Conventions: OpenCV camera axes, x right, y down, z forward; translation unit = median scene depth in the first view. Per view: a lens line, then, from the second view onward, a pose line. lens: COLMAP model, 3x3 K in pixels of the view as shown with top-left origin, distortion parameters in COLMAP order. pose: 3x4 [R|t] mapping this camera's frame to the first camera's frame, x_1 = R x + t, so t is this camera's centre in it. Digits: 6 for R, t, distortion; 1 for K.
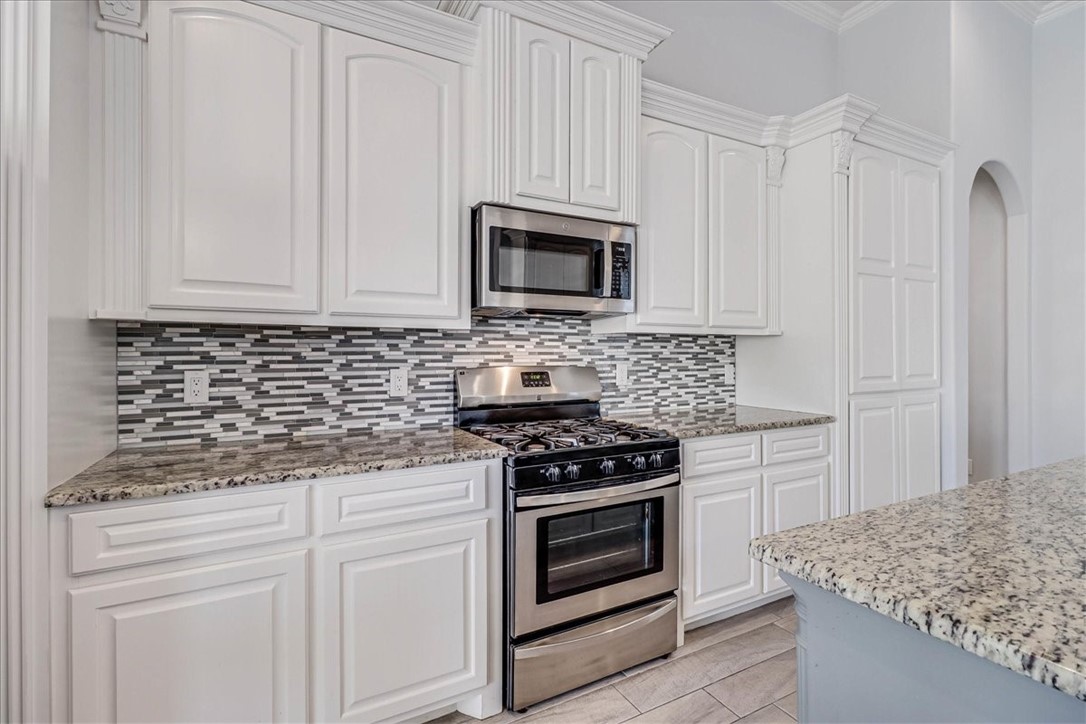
lens RADIAL K [[496.8, 0, 542.5], [0, 496.8, 352.1], [0, 0, 1]] dist [0.003629, 0.000175]
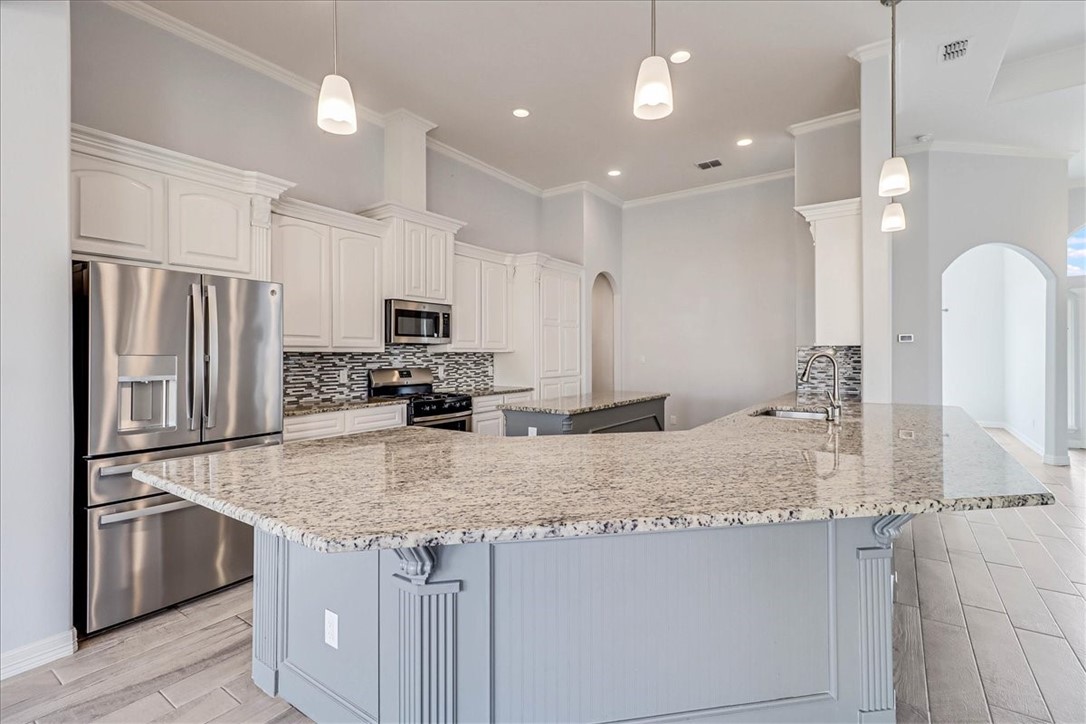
lens RADIAL K [[496.8, 0, 542.5], [0, 496.8, 352.1], [0, 0, 1]] dist [0.003629, 0.000175]
pose [[0.893836, 0.000239, 0.448394, -0.464510], [0.001147, 0.999995, -0.002821, -0.034584], [-0.448393, 0.003036, 0.893831, -1.225142]]
